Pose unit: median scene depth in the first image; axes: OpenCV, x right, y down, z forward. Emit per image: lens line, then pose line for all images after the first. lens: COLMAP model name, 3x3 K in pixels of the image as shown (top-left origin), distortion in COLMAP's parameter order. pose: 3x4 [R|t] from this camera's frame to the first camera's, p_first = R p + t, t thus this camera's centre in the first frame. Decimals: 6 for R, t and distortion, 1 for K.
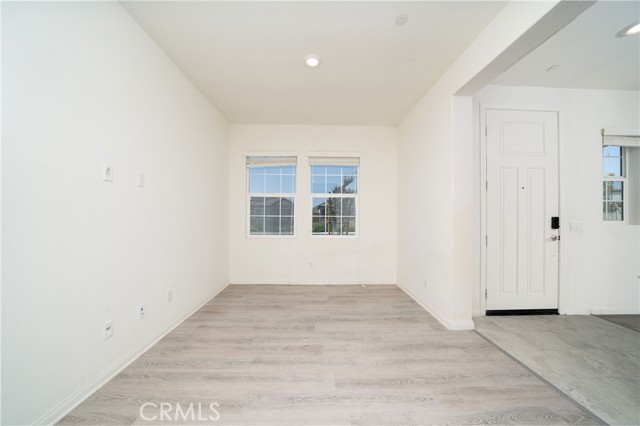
lens RADIAL K [[224.4, 0, 317.0], [0, 224.4, 216.1], [0, 0, 1]] dist [-0.014050, -0.000026]
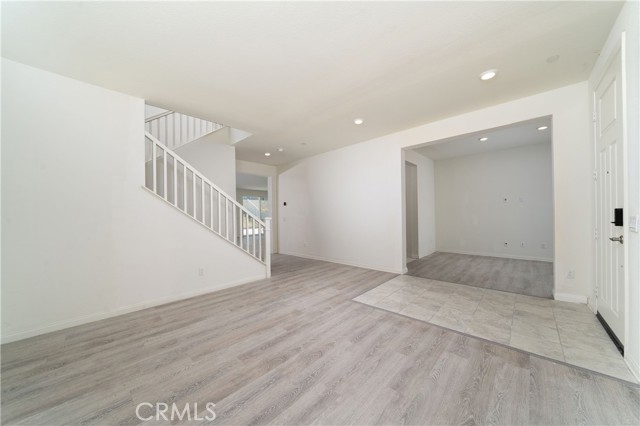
lens RADIAL K [[224.4, 0, 324.0], [0, 224.4, 214.0], [0, 0, 1]] dist [-0.014050, -0.000026]
pose [[-0.683337, 0.007516, -0.730065, 2.197765], [0.003749, 0.999970, 0.006786, 0.012777], [0.730094, 0.001900, -0.683345, 0.795994]]
